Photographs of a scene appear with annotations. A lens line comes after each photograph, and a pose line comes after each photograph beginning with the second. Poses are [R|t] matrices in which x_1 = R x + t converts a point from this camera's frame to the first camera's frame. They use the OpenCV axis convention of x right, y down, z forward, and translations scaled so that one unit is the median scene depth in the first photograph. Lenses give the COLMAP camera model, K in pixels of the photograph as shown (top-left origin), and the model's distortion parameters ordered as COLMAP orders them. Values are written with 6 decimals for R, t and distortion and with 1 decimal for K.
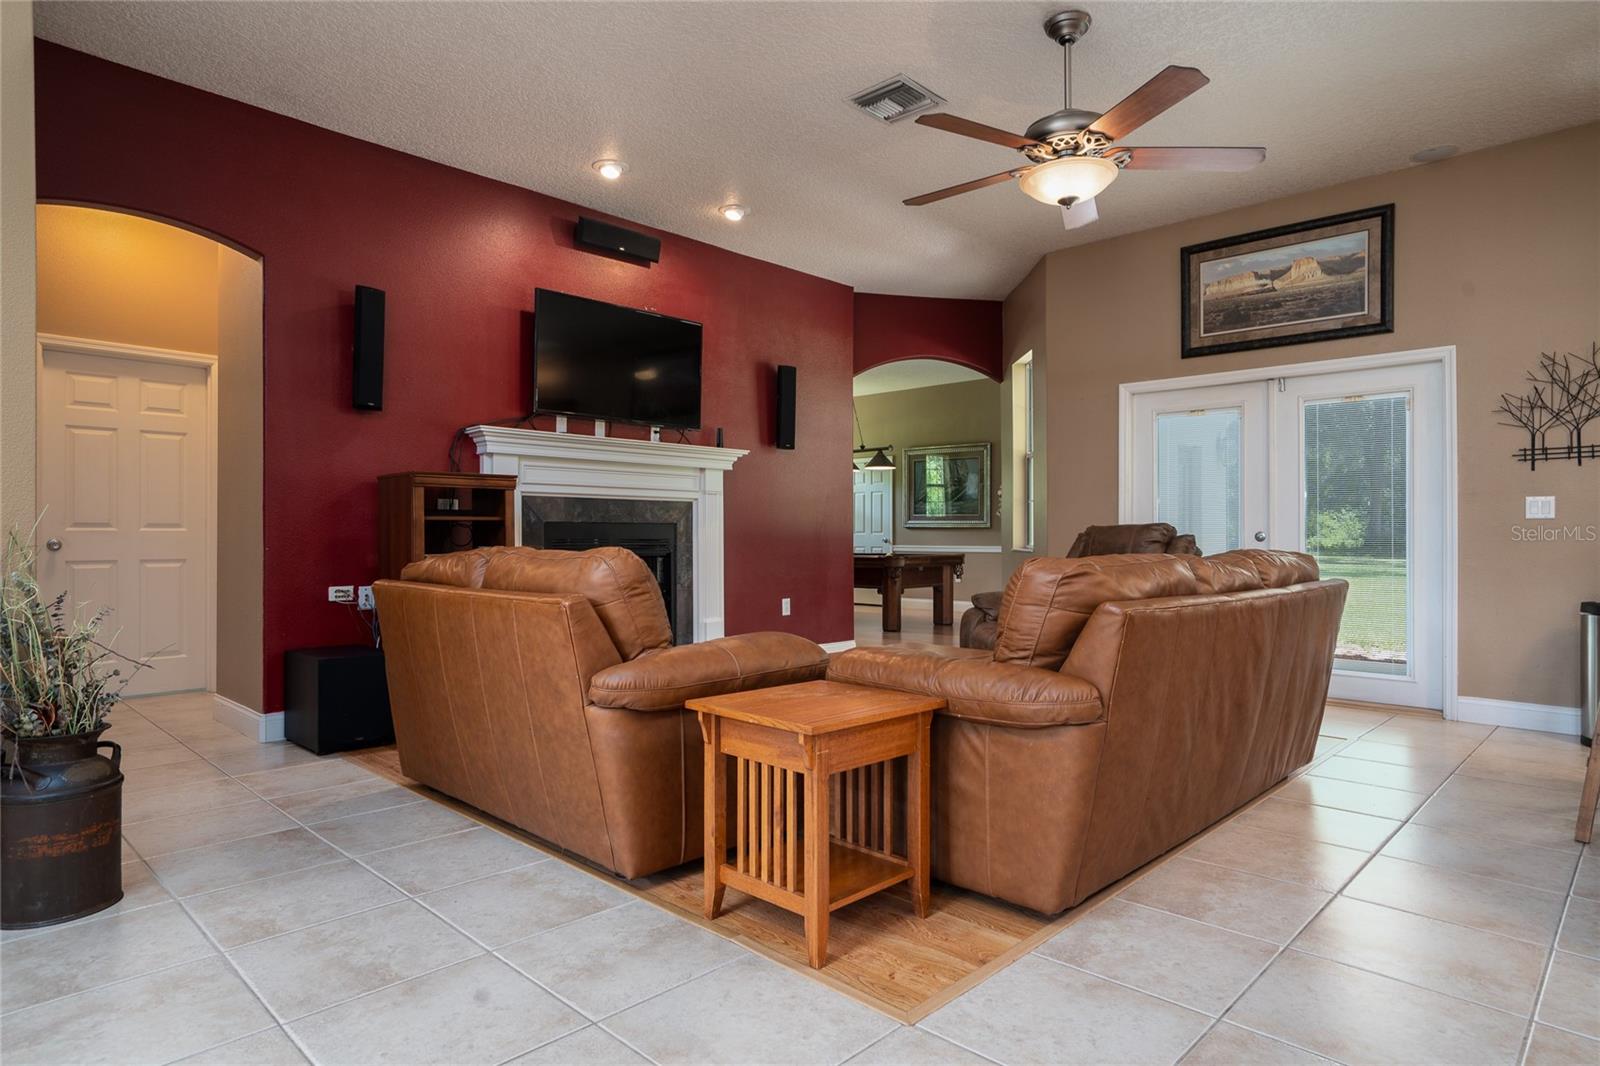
lens RADIAL K [[900.0, 0, 802.7], [0, 900.0, 536.6], [0, 0, 1]] dist [-0.013606, 0.006210]
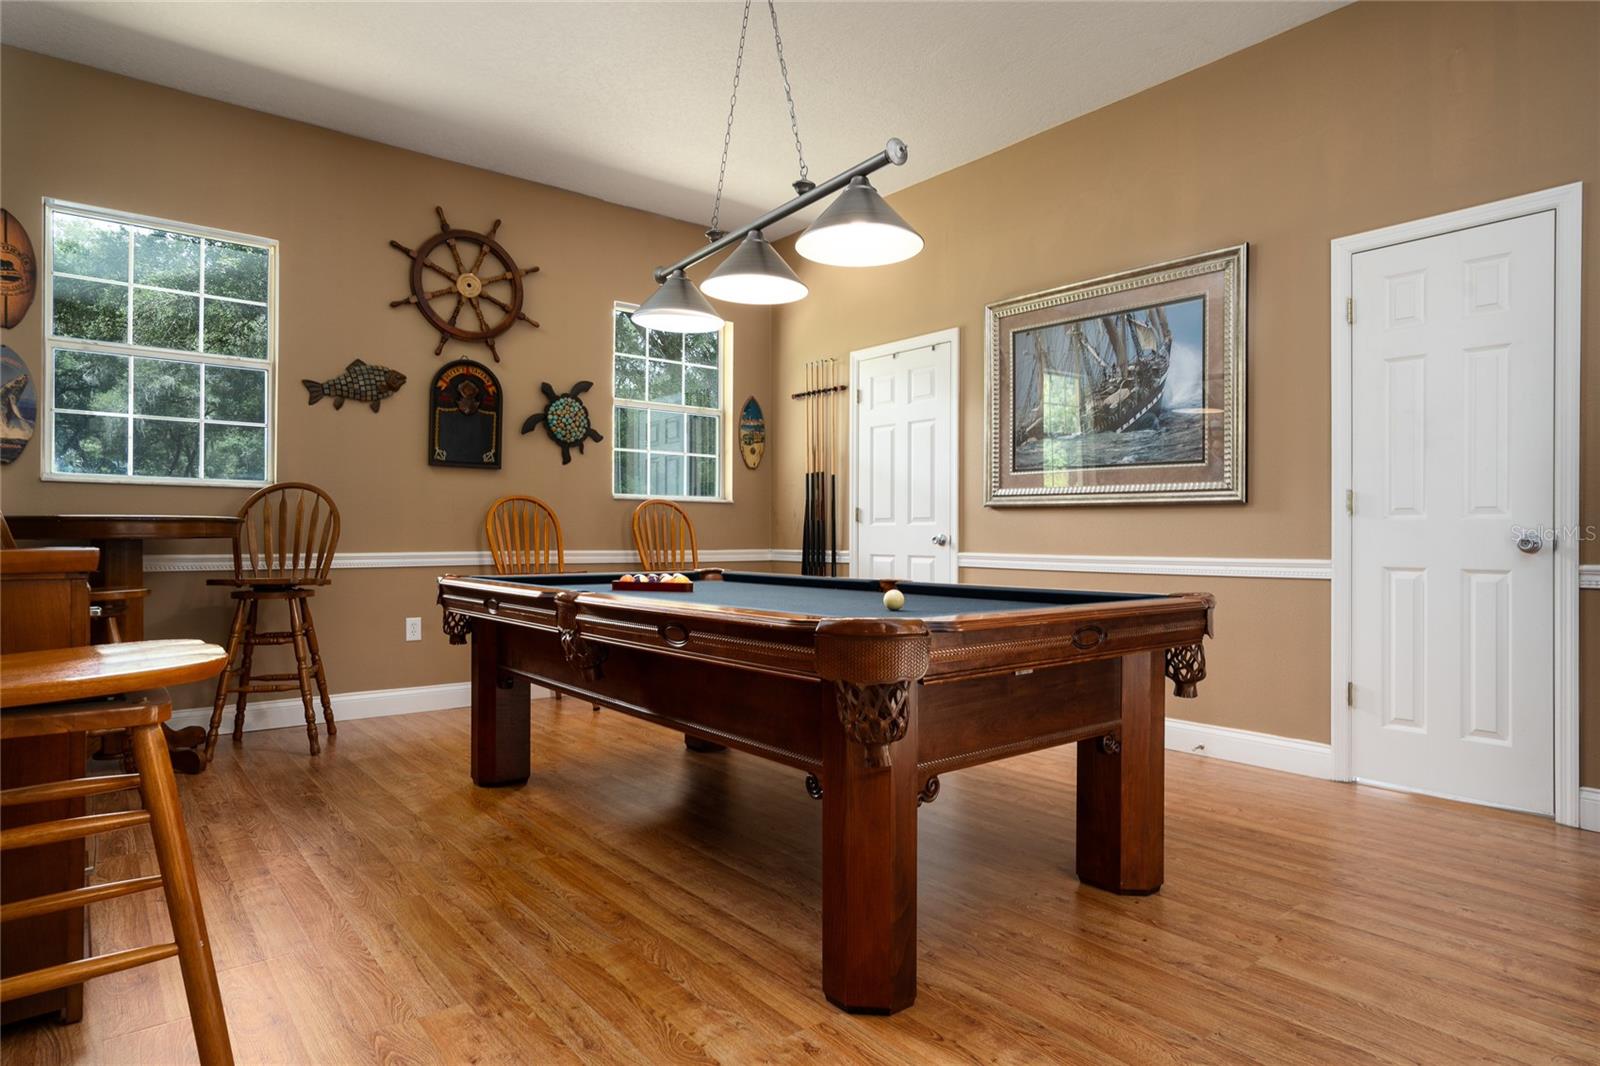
lens RADIAL K [[900.0, 0, 800.7], [0, 900.0, 533.3], [0, 0, 1]] dist [-0.013606, 0.006210]
pose [[0.992385, 0.000693, -0.123172, 0.180291], [-0.001030, 0.999996, -0.002671, 0.005417], [0.123170, 0.002777, 0.992382, 1.343627]]
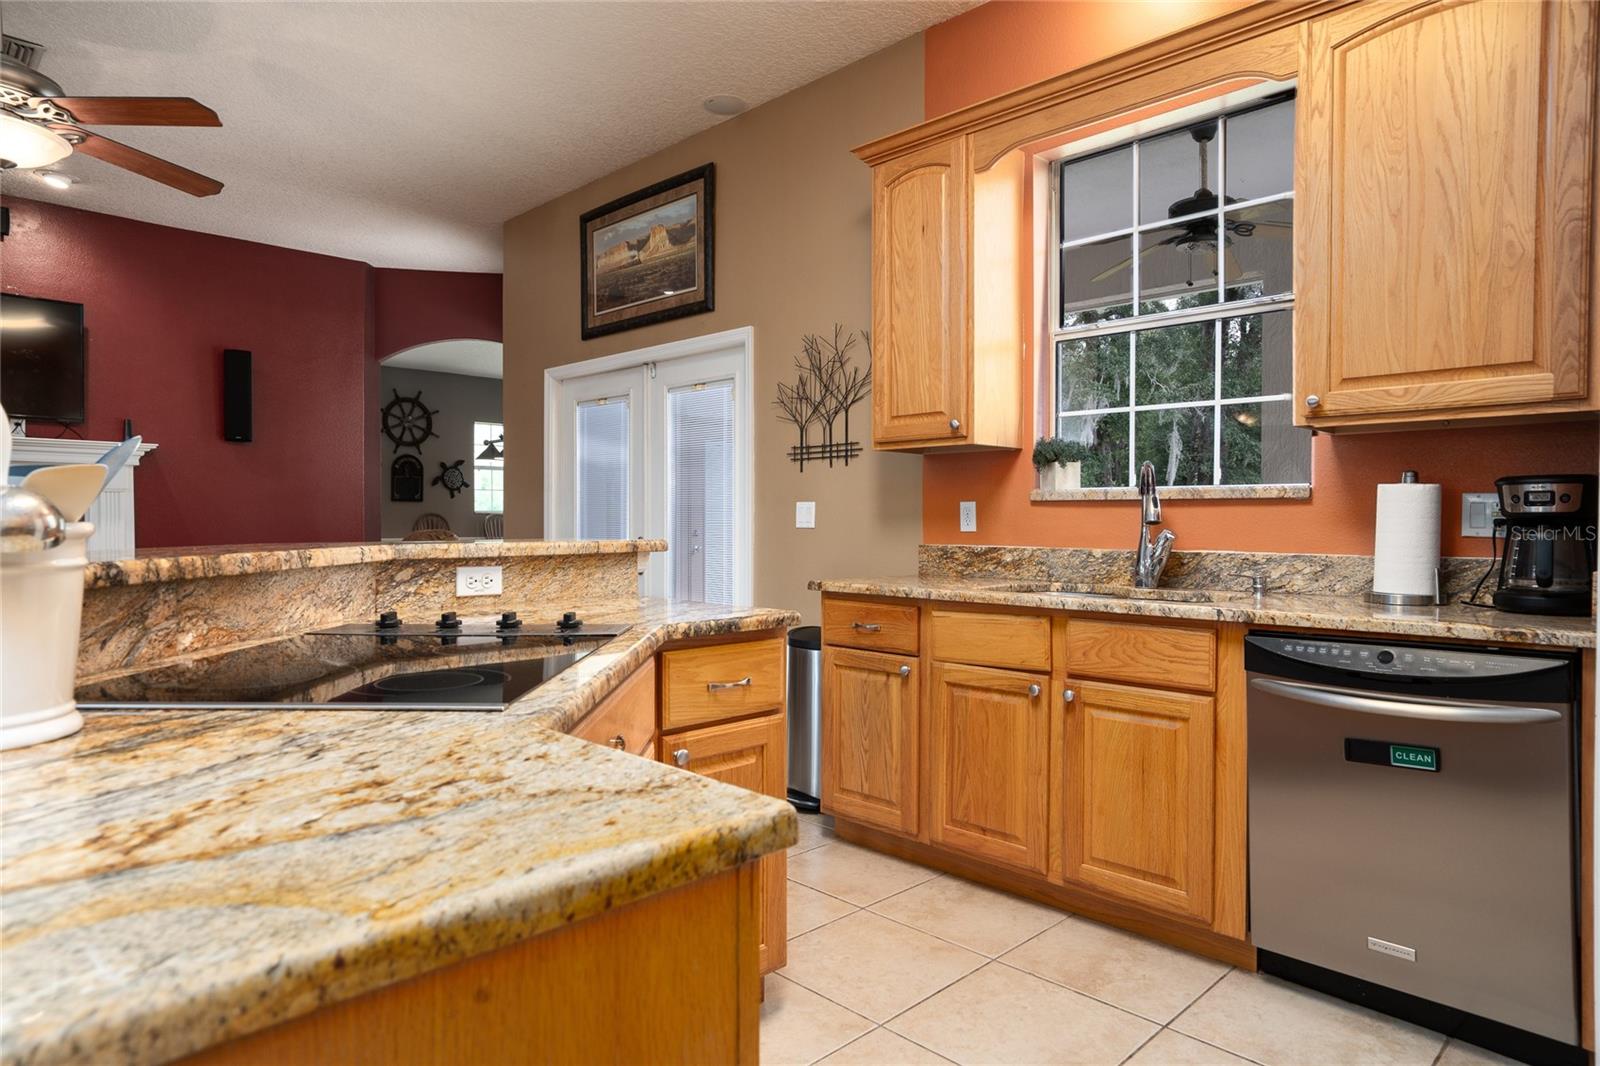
lens RADIAL K [[980.6, 0, 772.7], [0, 980.6, 577.6], [0, 0, 1]] dist [-0.026619, 0.002464]
pose [[0.997206, 0.013238, -0.073512, 0.730781], [-0.009199, 0.998444, 0.055005, -0.019916], [0.074126, -0.054175, 0.995776, 0.035548]]
